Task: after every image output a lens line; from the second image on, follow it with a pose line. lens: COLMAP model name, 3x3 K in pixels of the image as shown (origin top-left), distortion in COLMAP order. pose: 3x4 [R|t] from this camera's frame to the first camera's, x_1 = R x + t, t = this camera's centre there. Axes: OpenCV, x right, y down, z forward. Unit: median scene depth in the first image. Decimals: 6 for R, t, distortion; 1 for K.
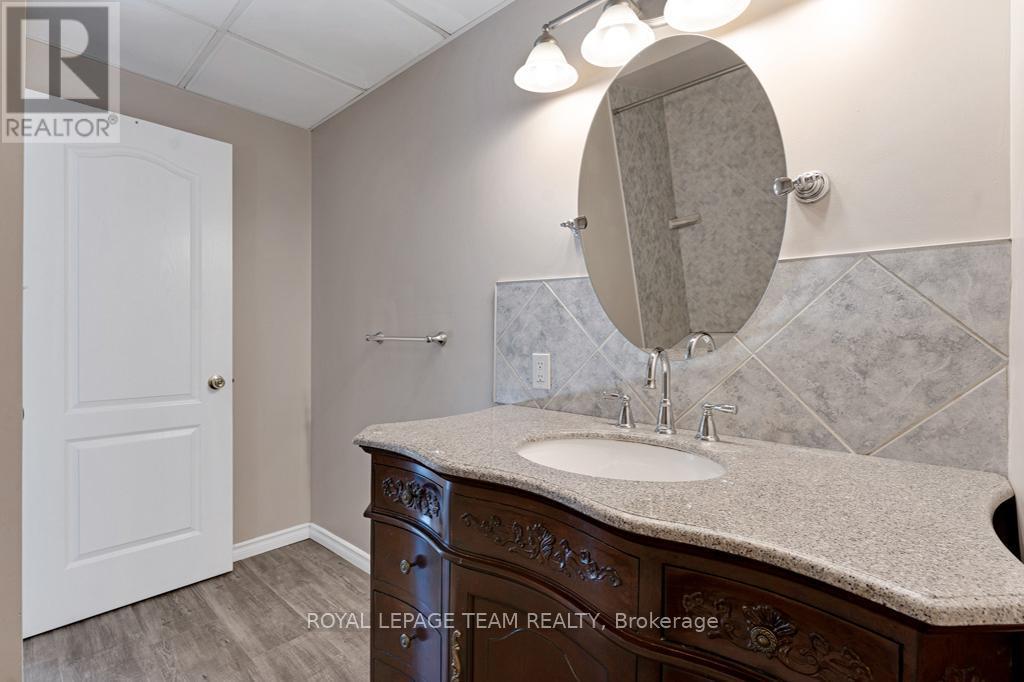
lens RADIAL K [[473.8, 0, 507.3], [0, 473.8, 333.1], [0, 0, 1]] dist [0.001627, 0.000145]
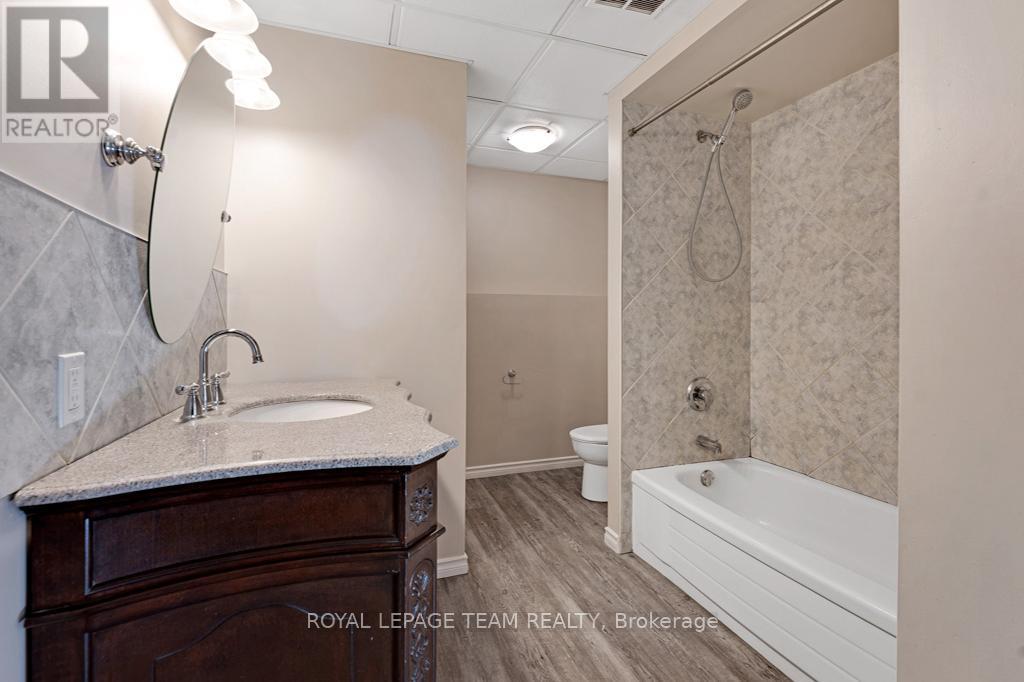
lens RADIAL K [[473.8, 0, 507.3], [0, 473.8, 333.1], [0, 0, 1]] dist [0.001627, 0.000145]
pose [[-0.878628, -0.012048, 0.477355, -0.560369], [-0.001263, 0.999737, 0.022907, 0.009155], [-0.477506, 0.019523, -0.878412, 1.188527]]
